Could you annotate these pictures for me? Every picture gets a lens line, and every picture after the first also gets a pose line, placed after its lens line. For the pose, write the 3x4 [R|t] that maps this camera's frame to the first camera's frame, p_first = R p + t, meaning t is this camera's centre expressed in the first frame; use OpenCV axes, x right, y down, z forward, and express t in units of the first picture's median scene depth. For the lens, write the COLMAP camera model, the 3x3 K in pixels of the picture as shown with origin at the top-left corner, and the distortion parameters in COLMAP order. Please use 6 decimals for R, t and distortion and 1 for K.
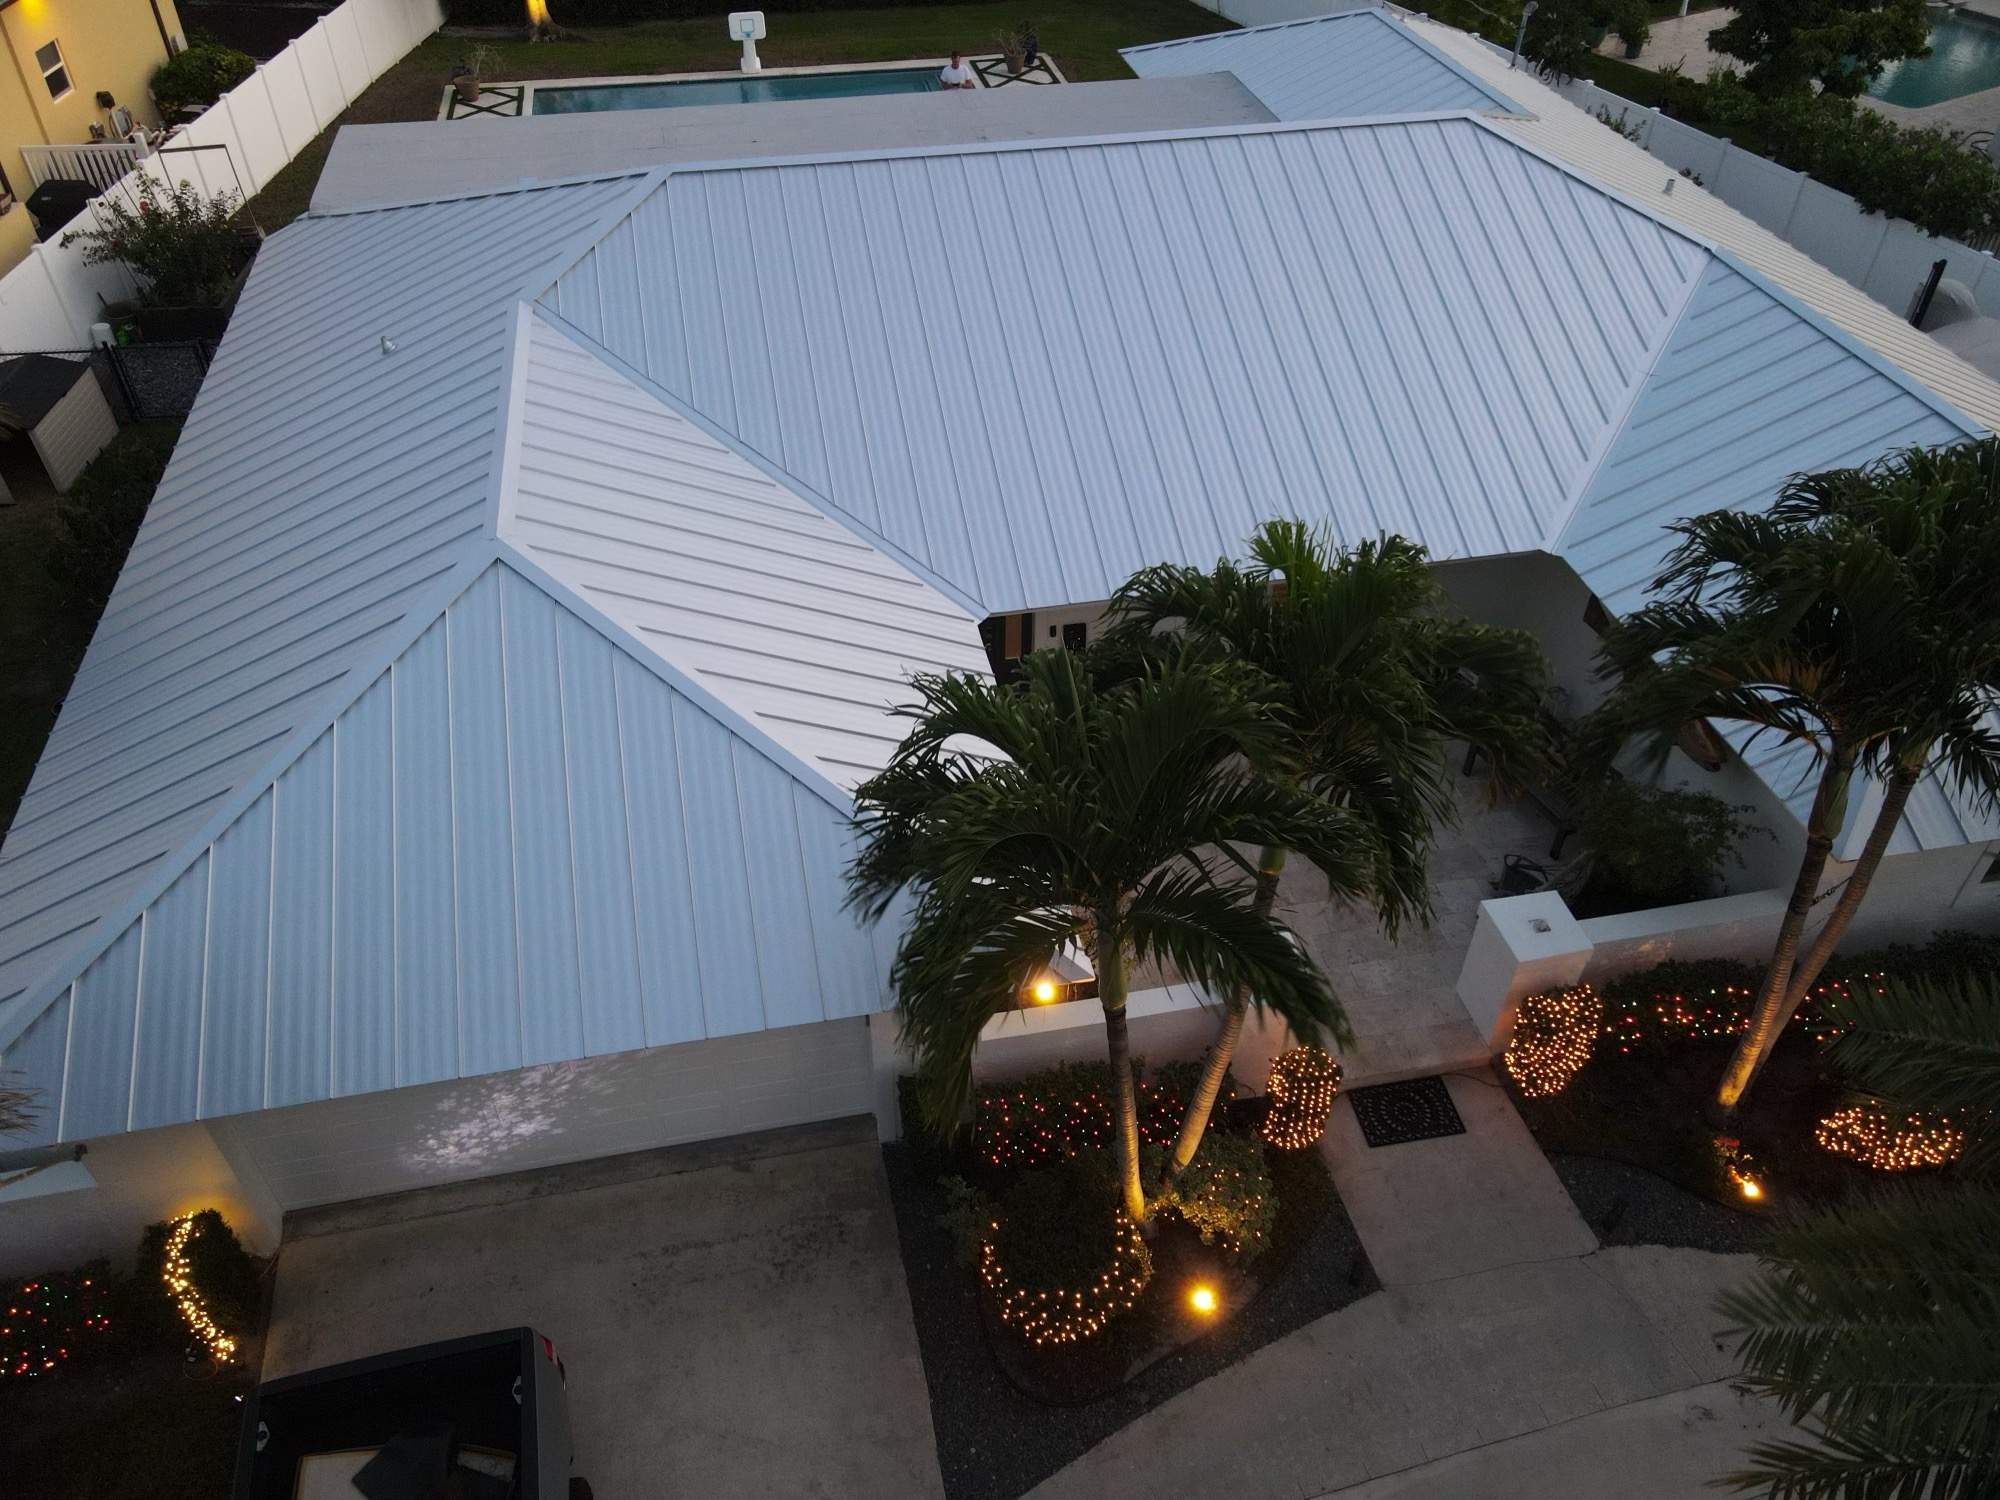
lens RADIAL K [[1461.1, 0, 997.9], [0, 1461.1, 747.7], [0, 0, 1]] dist [0.017814, -0.009086]
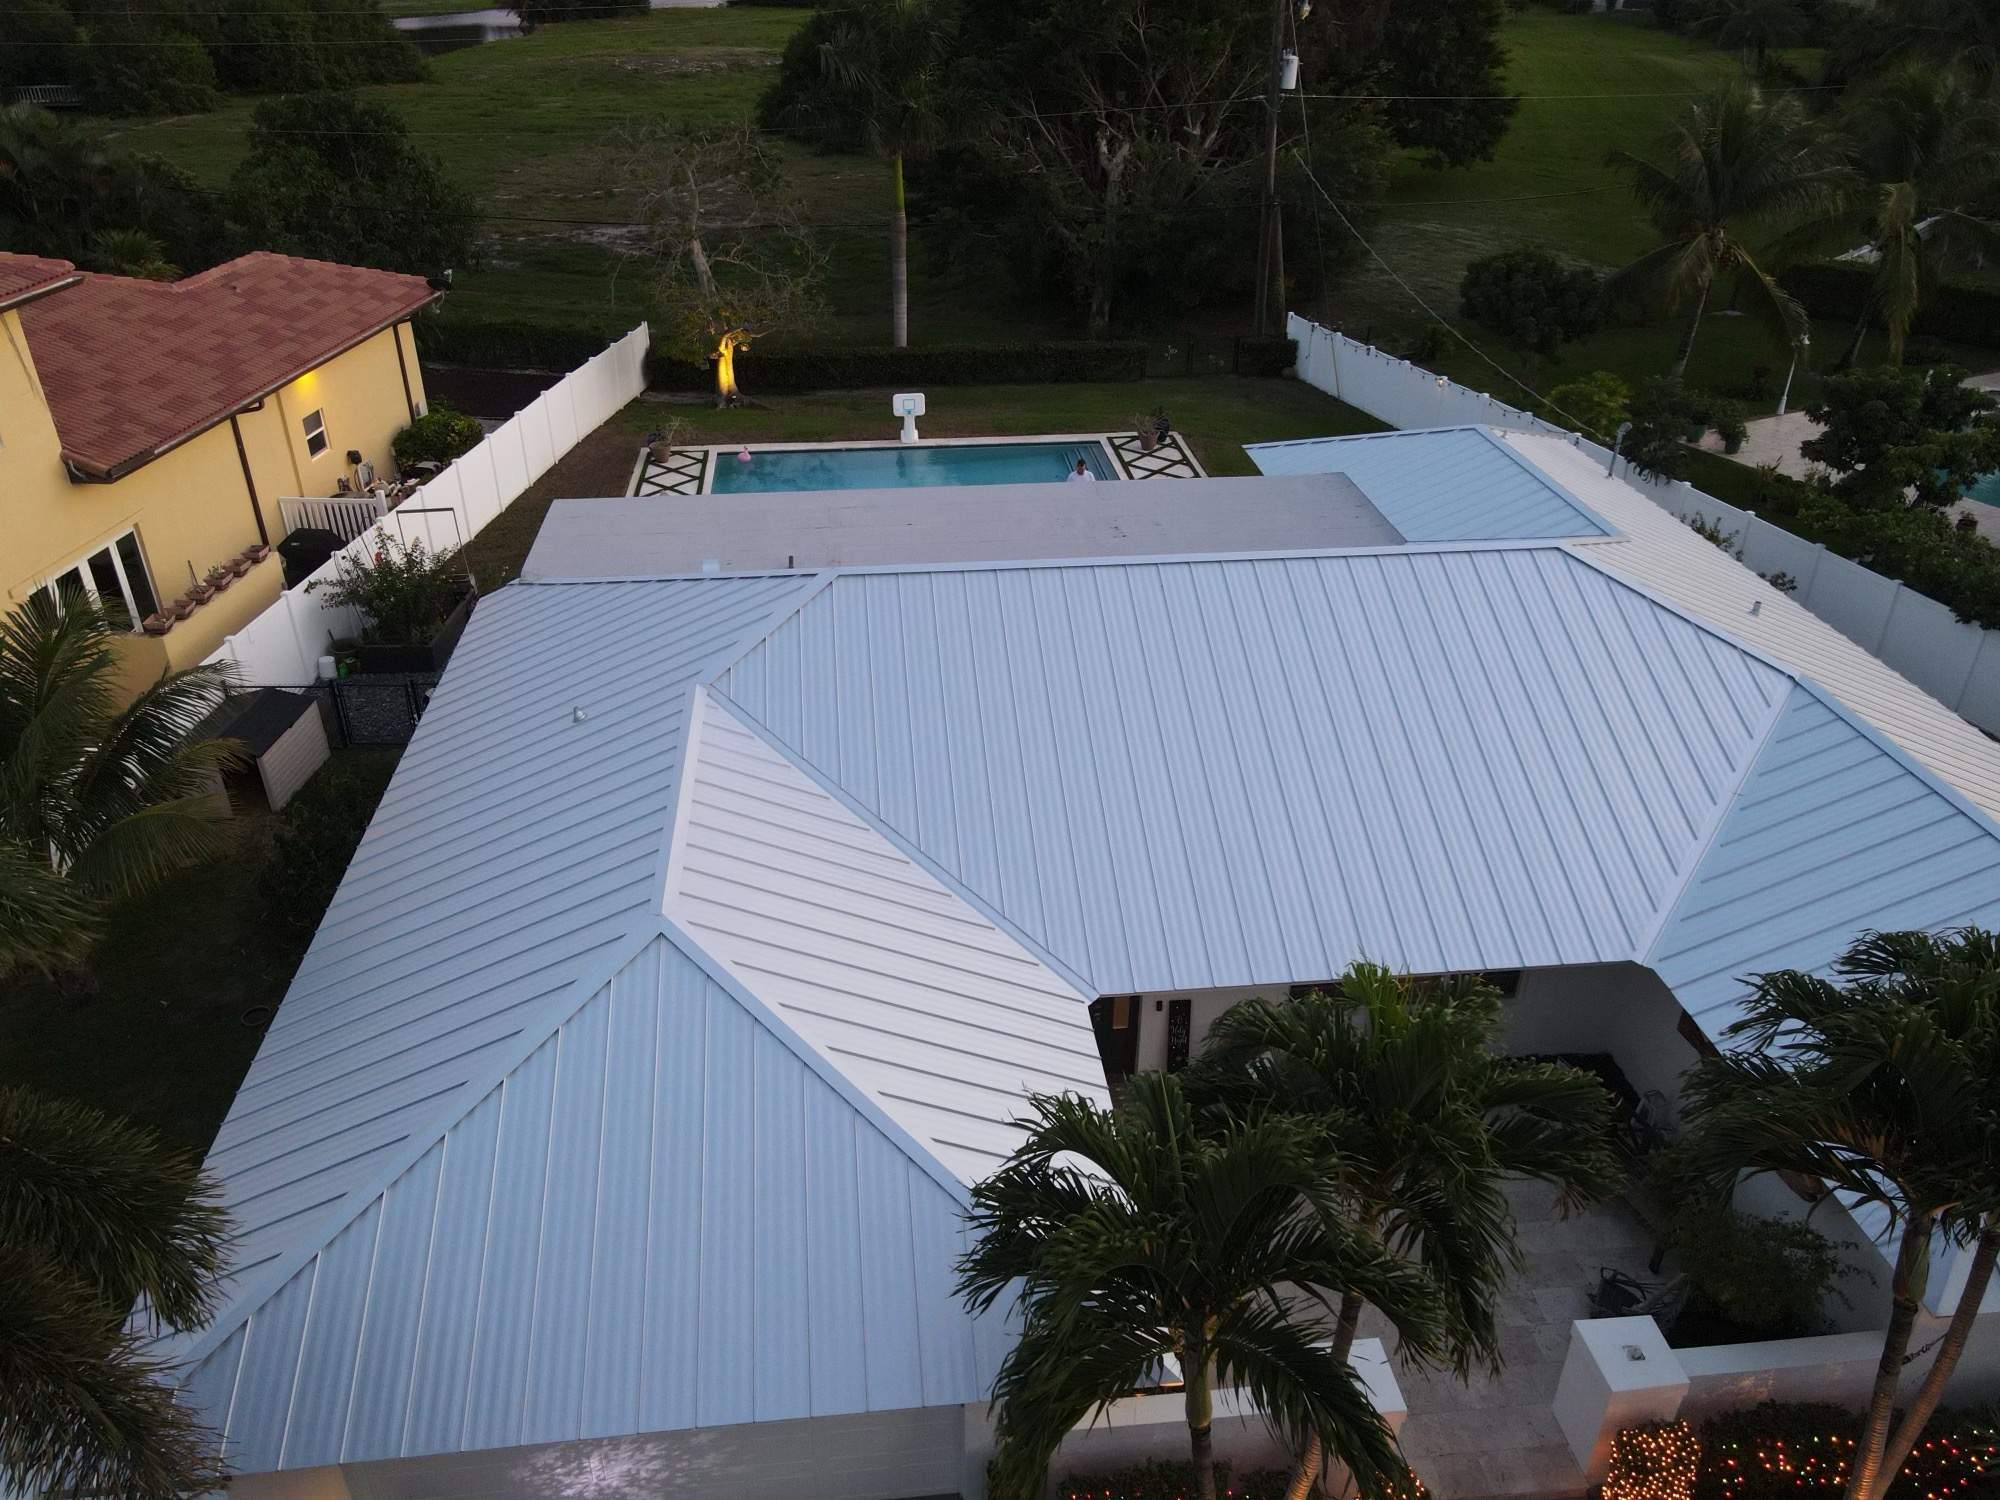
lens RADIAL K [[1461.1, 0, 996.6], [0, 1461.1, 747.6], [0, 0, 1]] dist [0.017814, -0.009086]
pose [[0.995488, 0.045928, -0.083035, 0.000062], [-0.061307, 0.979207, -0.193377, -0.056790], [0.072427, 0.197595, 0.977605, -0.086406]]
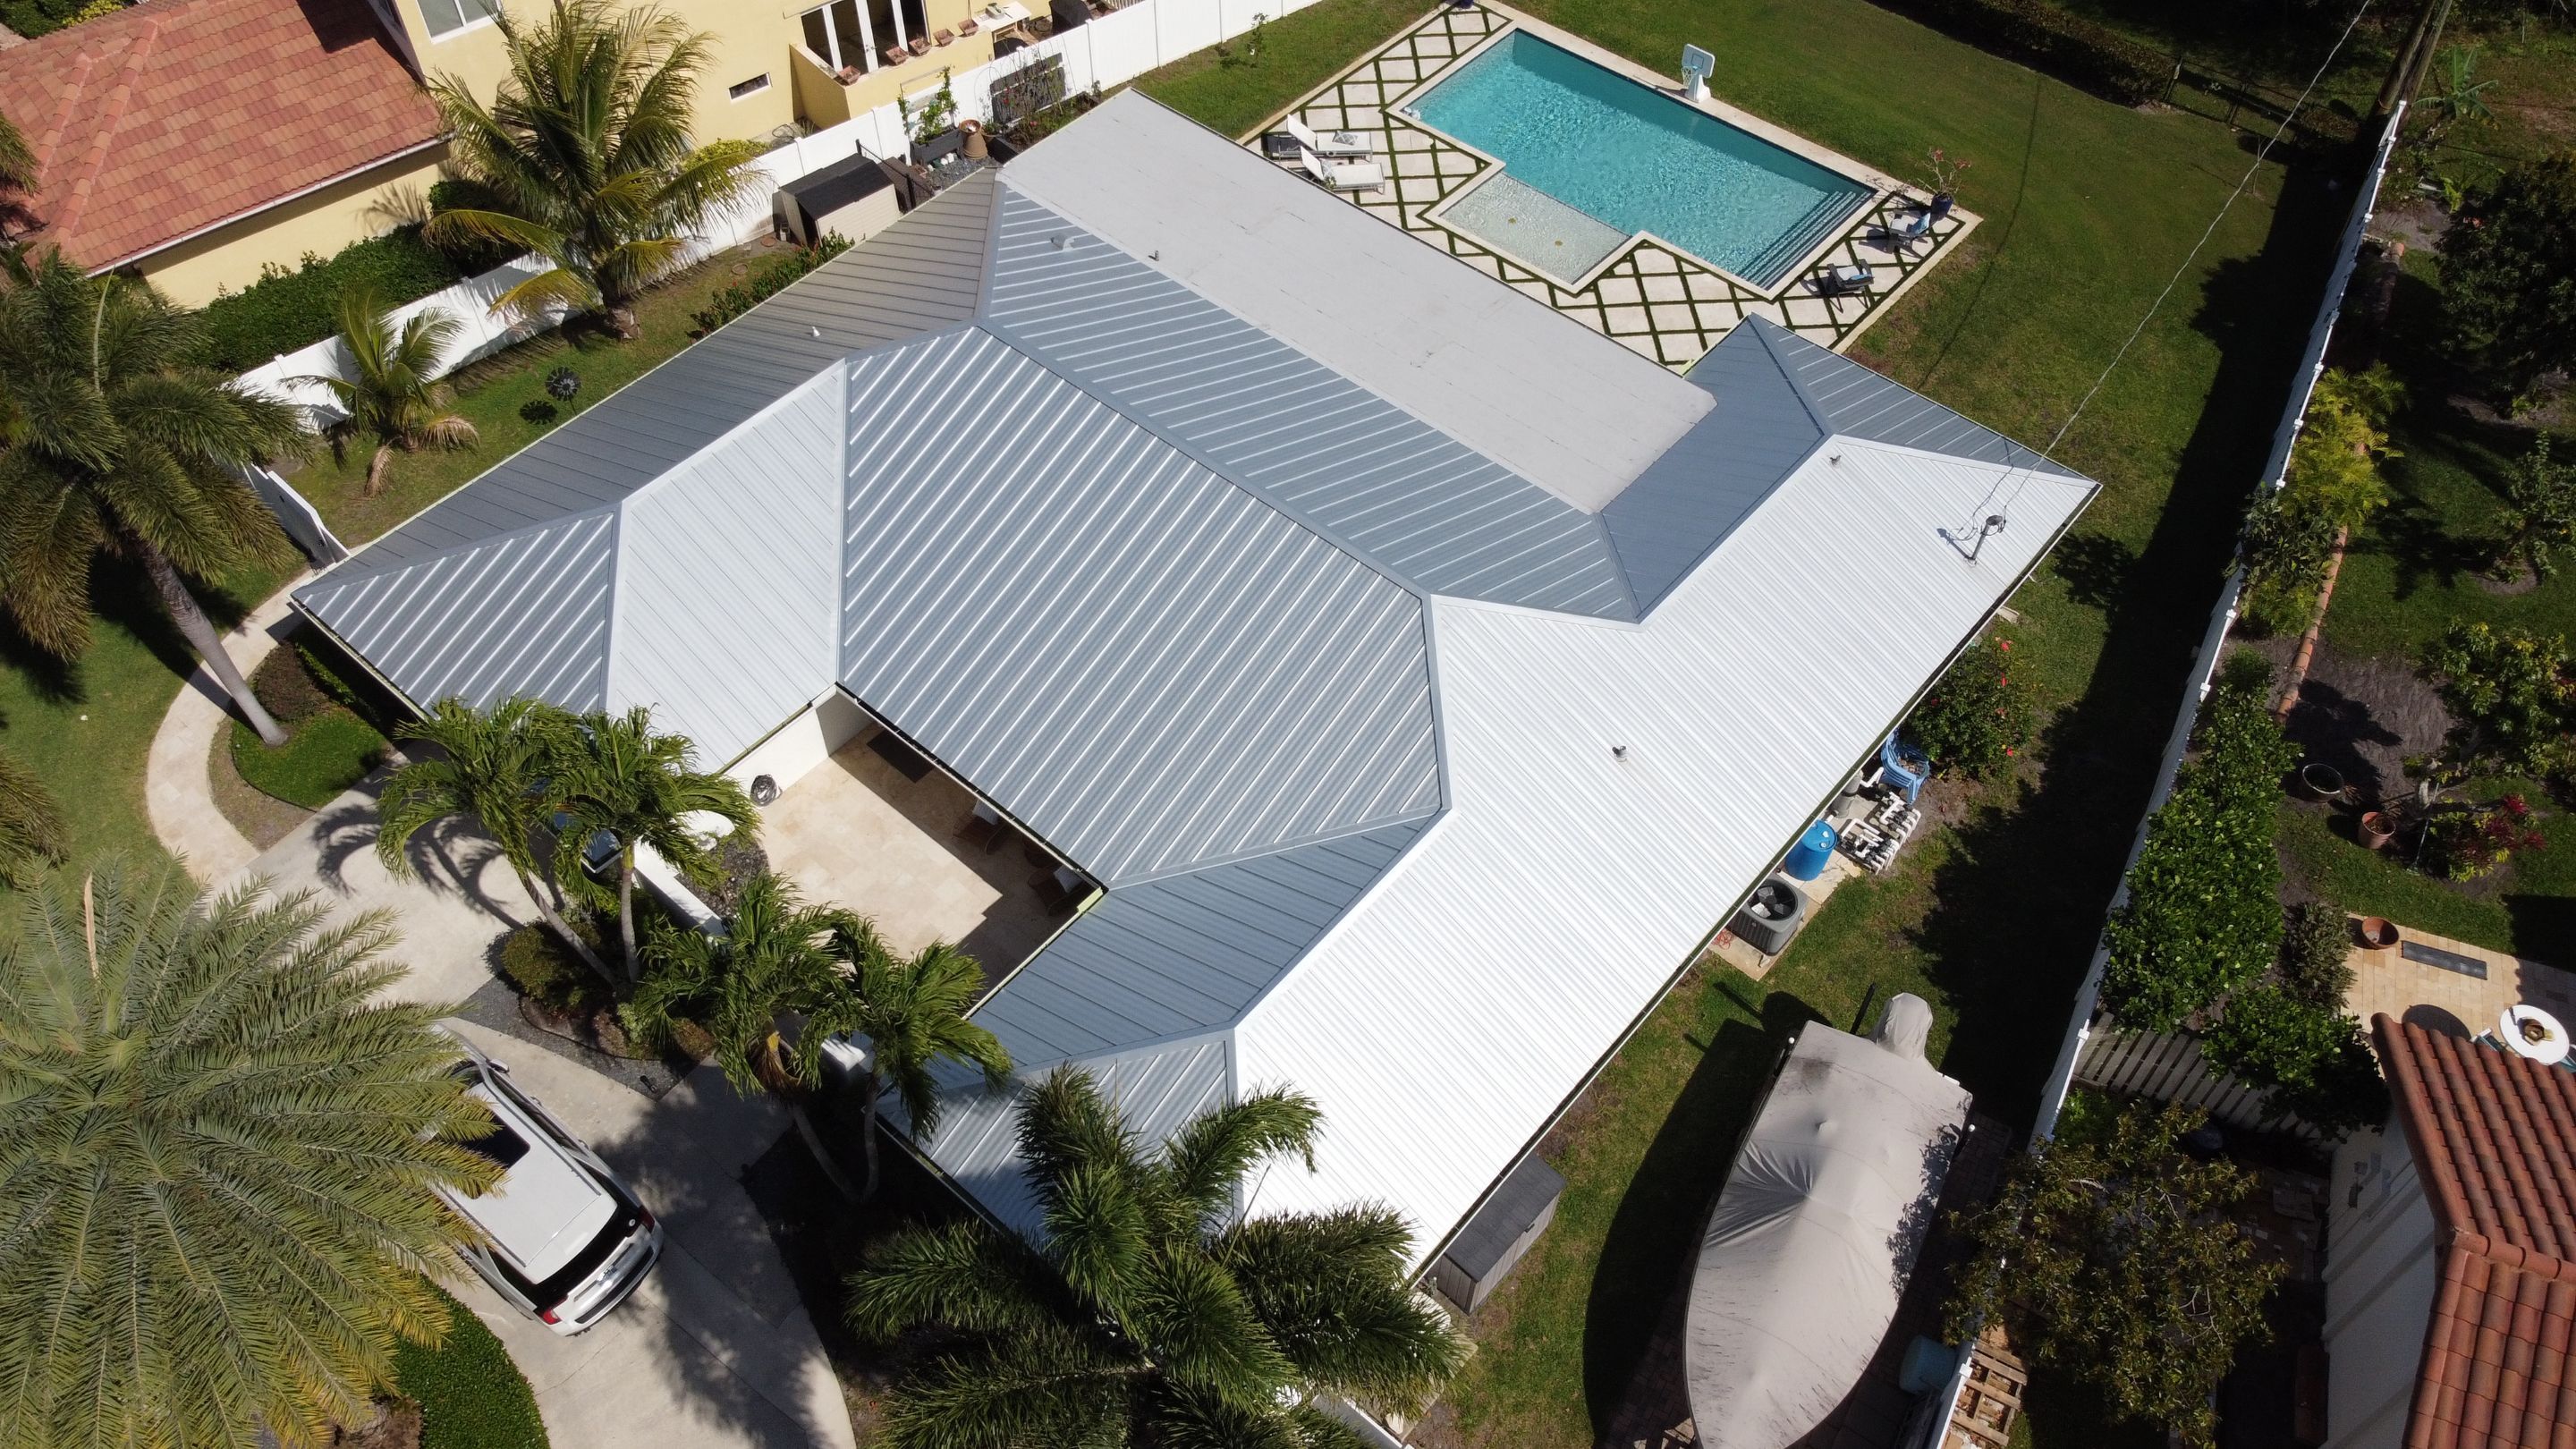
lens RADIAL K [[1927.0, 0, 1285.4], [0, 1927.0, 718.0], [0, 0, 1]] dist [0.010238, -0.014688]
pose [[0.604647, 0.614050, -0.507292, 1.418415], [-0.519283, 0.786845, 0.333496, -1.044898], [0.603943, 0.061781, 0.794629, -0.405112]]
